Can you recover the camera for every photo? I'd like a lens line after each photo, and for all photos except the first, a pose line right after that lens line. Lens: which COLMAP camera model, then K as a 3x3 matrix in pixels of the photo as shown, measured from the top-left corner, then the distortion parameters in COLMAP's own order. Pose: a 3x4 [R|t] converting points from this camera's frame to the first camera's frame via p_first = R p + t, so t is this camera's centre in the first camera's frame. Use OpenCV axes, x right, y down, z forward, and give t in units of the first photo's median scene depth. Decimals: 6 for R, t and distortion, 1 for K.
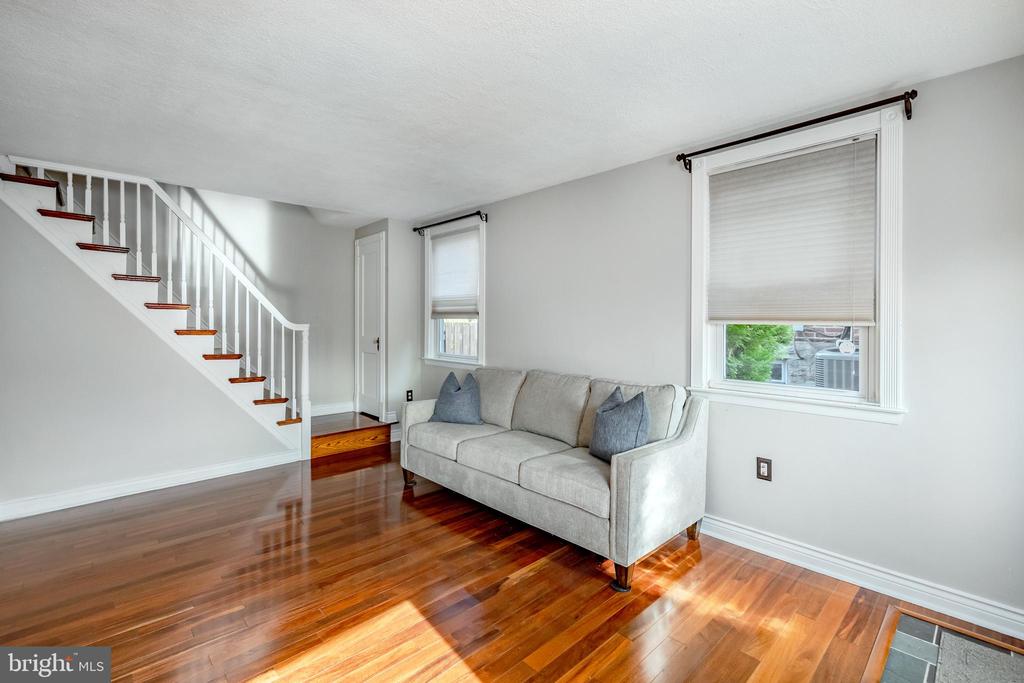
lens RADIAL K [[456.9, 0, 512.6], [0, 456.9, 323.3], [0, 0, 1]] dist [0.000416, 0.000003]
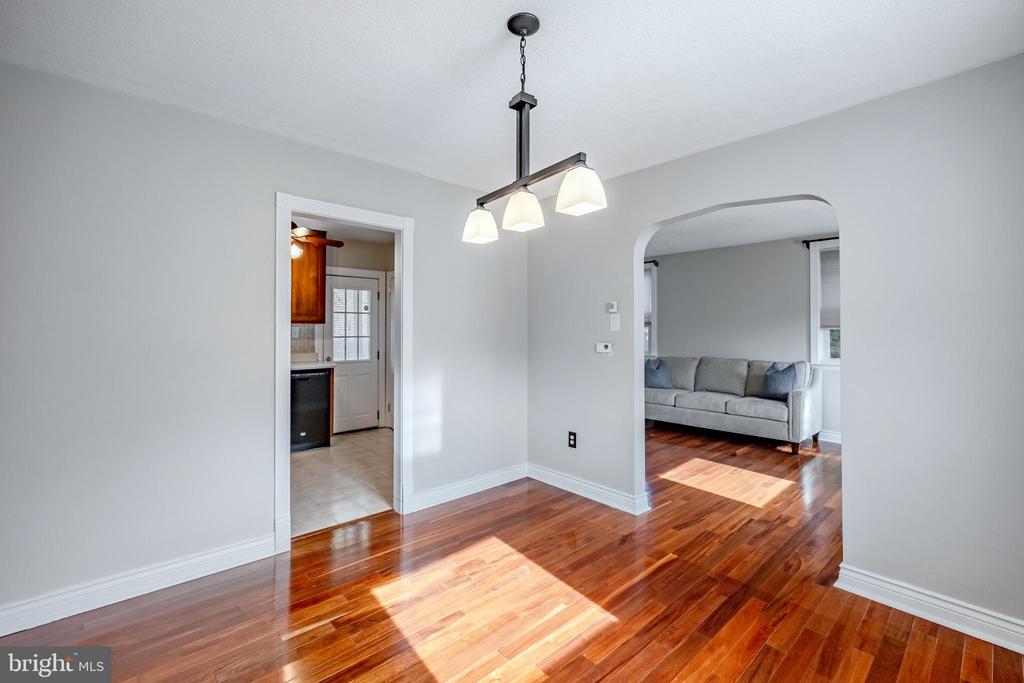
lens RADIAL K [[456.9, 0, 512.6], [0, 456.9, 323.3], [0, 0, 1]] dist [0.000416, 0.000003]
pose [[0.999957, -0.003935, -0.008363, -0.830888], [0.003794, 0.999850, -0.016876, 0.003429], [0.008429, 0.016844, 0.999823, -0.902620]]
